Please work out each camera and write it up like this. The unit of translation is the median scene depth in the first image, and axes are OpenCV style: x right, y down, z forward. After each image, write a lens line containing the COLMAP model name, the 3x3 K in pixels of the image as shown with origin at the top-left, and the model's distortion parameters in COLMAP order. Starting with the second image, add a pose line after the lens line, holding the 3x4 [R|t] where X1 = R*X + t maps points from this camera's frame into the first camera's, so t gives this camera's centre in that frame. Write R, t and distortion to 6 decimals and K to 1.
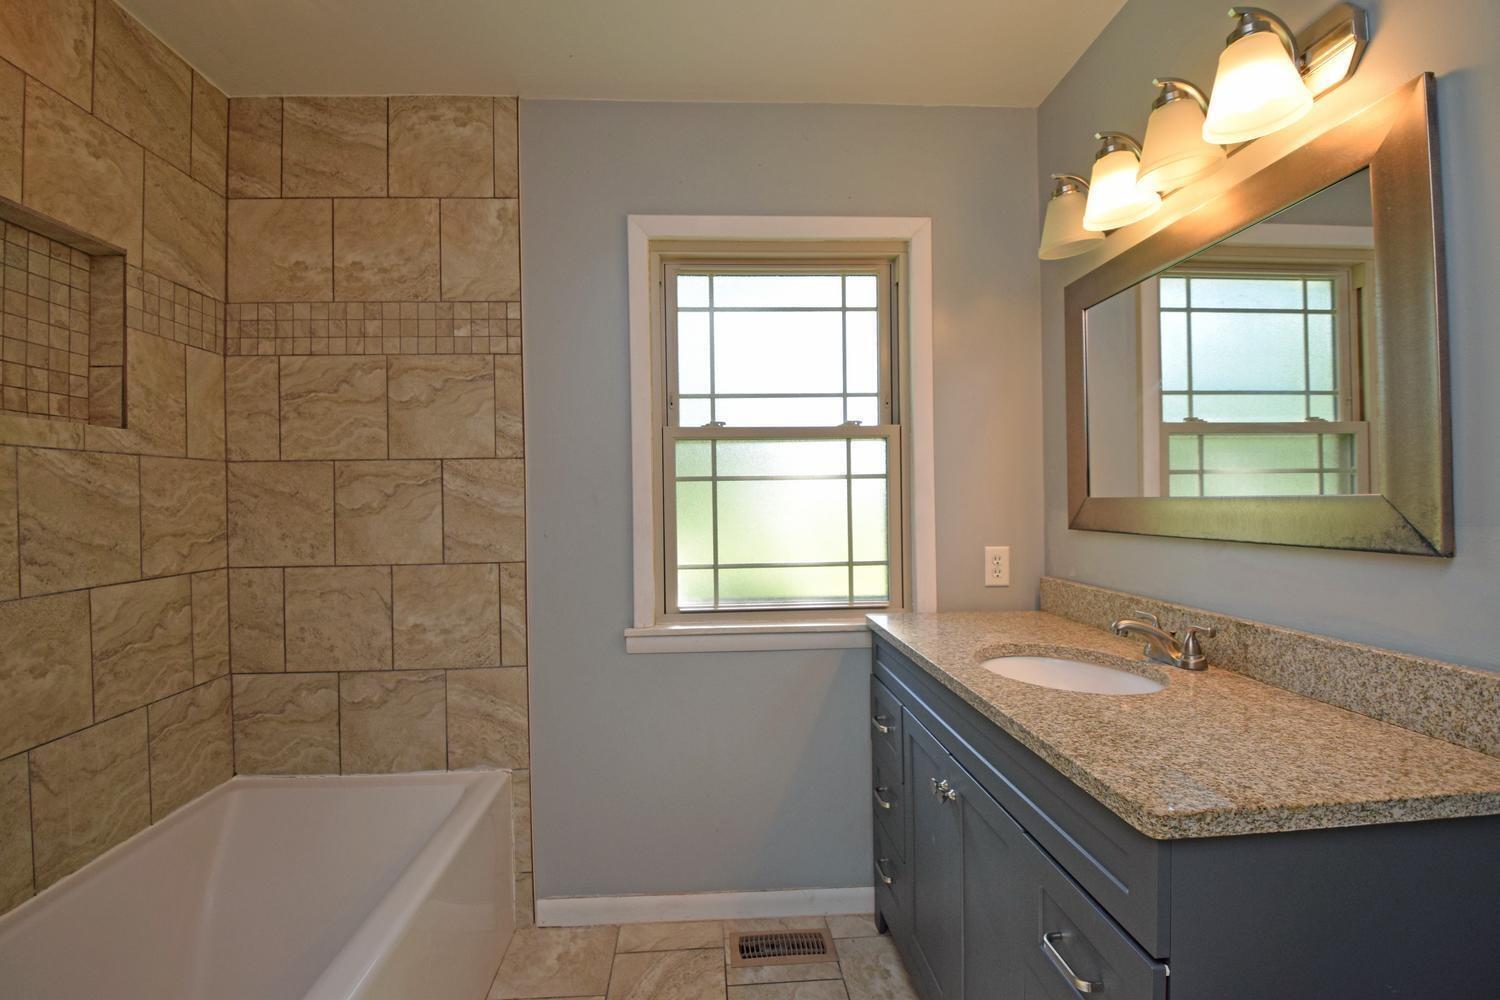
lens RADIAL K [[686.4, 0, 748.9], [0, 686.4, 494.2], [0, 0, 1]] dist [-0.024906, -0.000956]
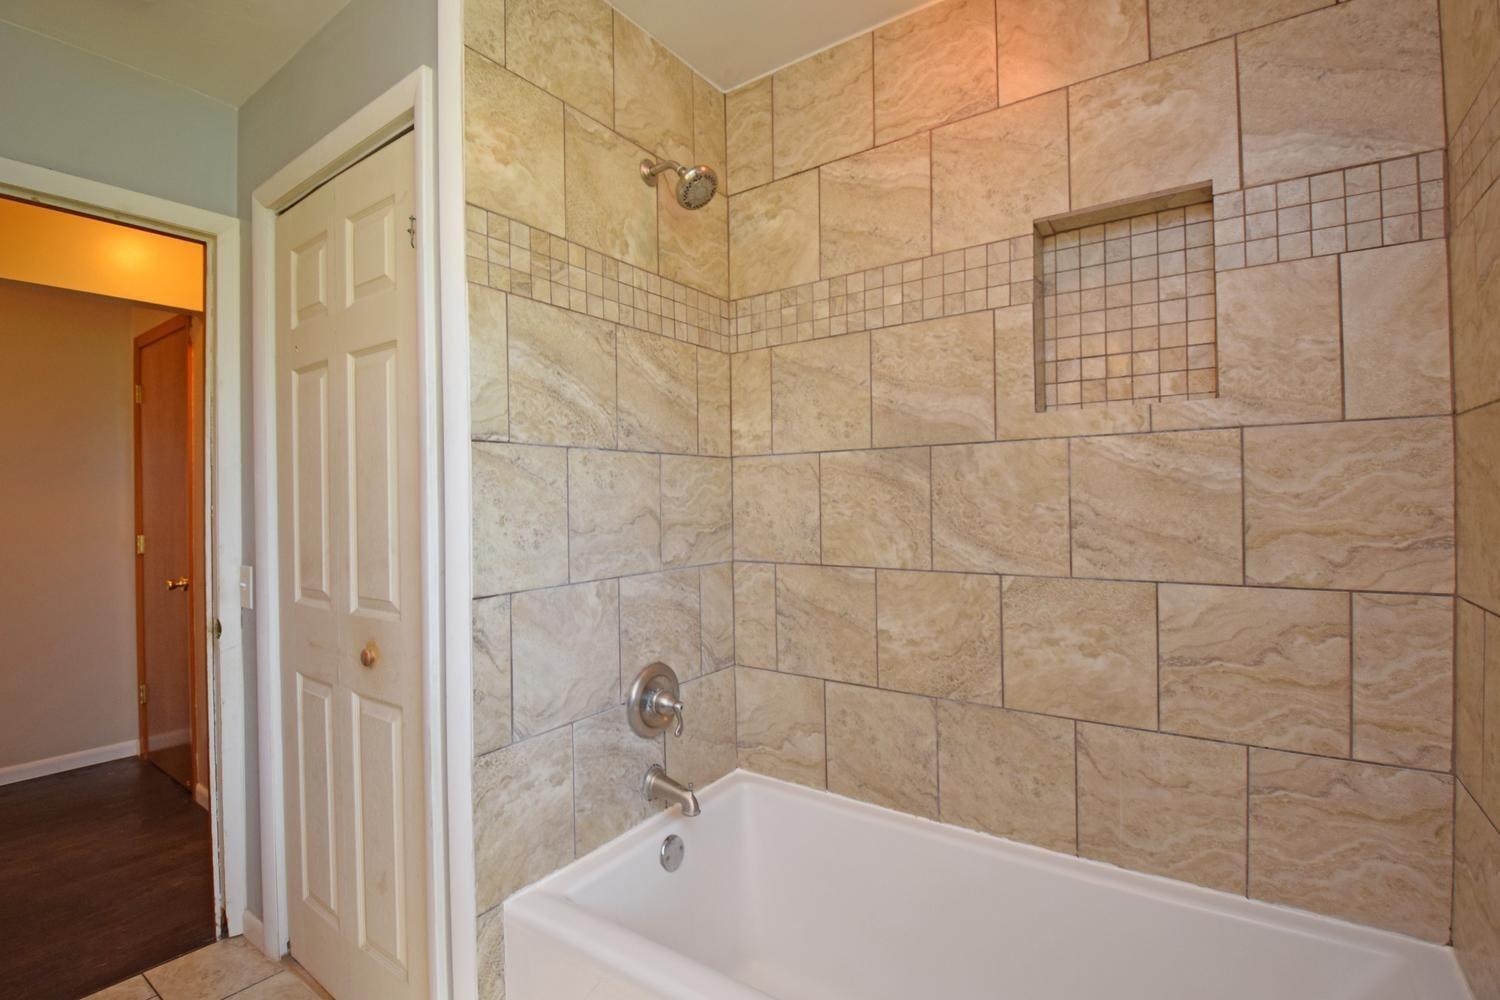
lens RADIAL K [[686.4, 0, 749.7], [0, 686.4, 502.4], [0, 0, 1]] dist [-0.024906, -0.000956]
pose [[-0.630608, 0.025667, -0.775677, 0.083274], [0.025852, 0.999593, 0.012058, 0.005943], [0.775671, -0.012449, -0.631015, 1.148941]]
